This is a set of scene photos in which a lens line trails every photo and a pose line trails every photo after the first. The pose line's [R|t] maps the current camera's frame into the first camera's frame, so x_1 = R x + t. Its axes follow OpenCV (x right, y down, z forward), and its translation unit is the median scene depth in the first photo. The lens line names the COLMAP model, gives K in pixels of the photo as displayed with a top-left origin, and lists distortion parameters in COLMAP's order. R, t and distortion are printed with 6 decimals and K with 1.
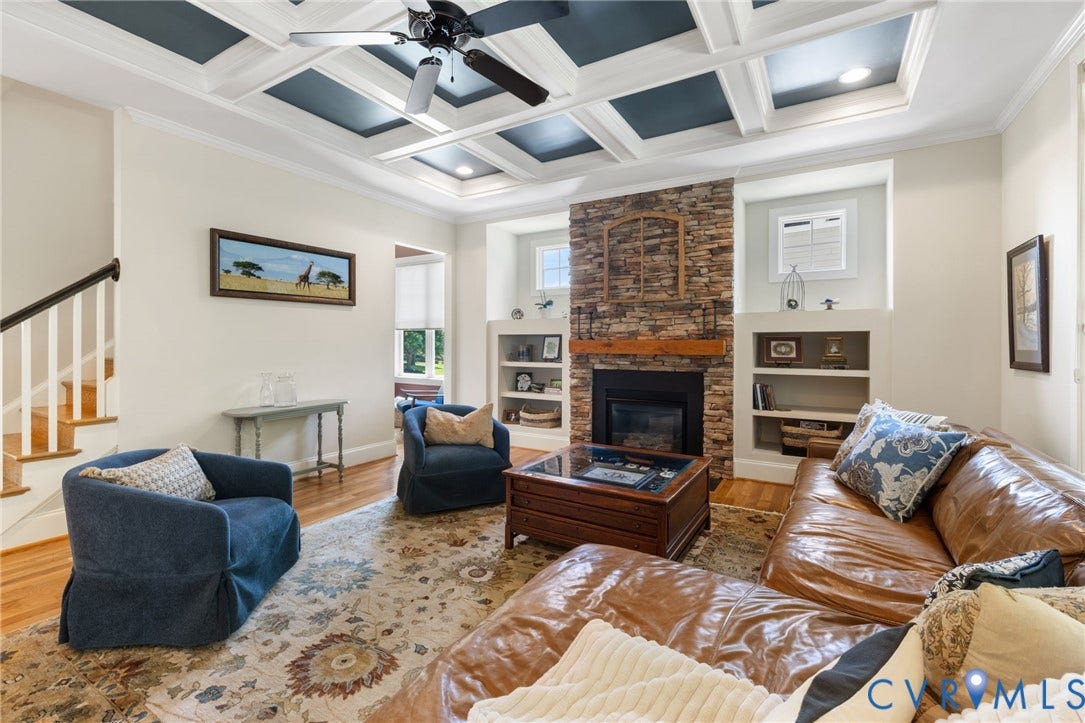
lens RADIAL K [[480.8, 0, 532.3], [0, 480.8, 342.4], [0, 0, 1]] dist [-0.004206, 0.001907]
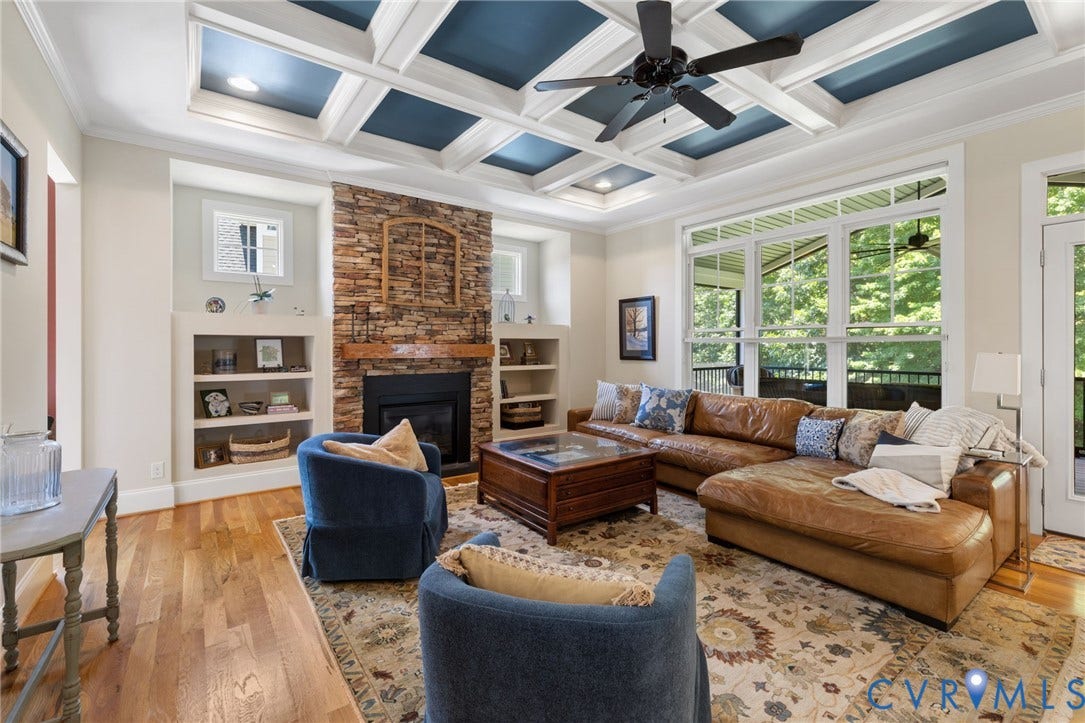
lens RADIAL K [[480.8, 0, 546.4], [0, 480.8, 346.7], [0, 0, 1]] dist [-0.004206, 0.001907]
pose [[0.356548, -0.001151, 0.934276, -0.688012], [-0.000590, 0.999999, 0.001457, -0.000937], [-0.934277, -0.001071, 0.356547, 0.431502]]
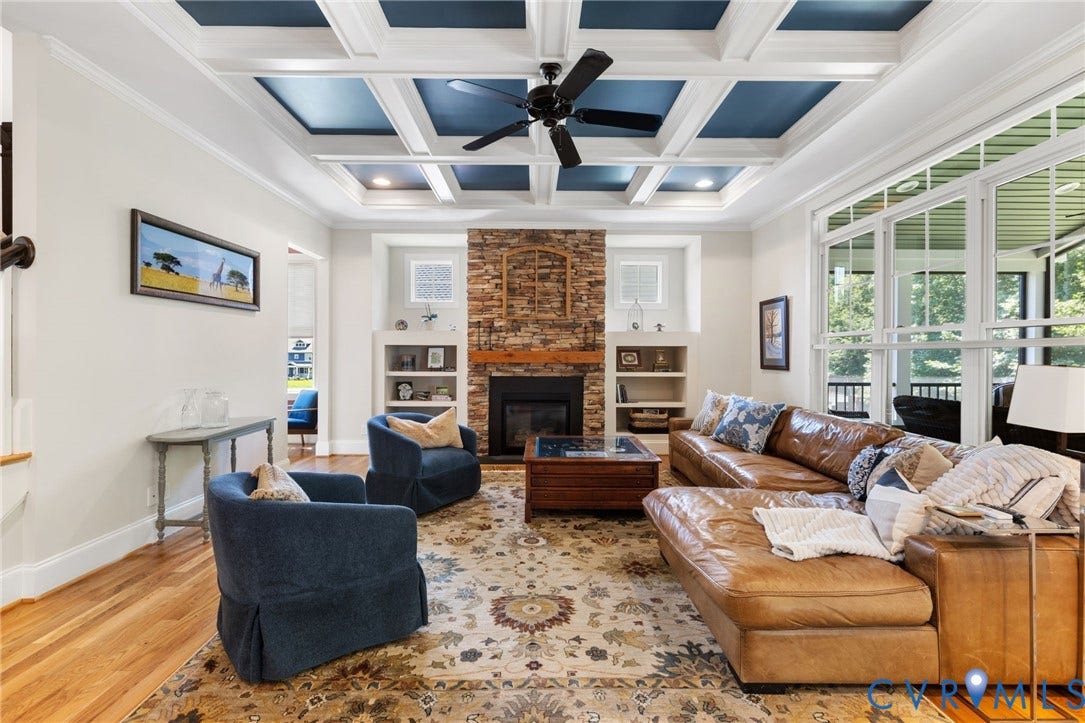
lens RADIAL K [[480.8, 0, 536.4], [0, 480.8, 353.7], [0, 0, 1]] dist [-0.004206, 0.001907]
pose [[0.845472, 0.001939, 0.534016, -0.458315], [-0.003657, 0.999991, 0.002159, -0.001376], [-0.534007, -0.003778, 0.845472, -0.027302]]
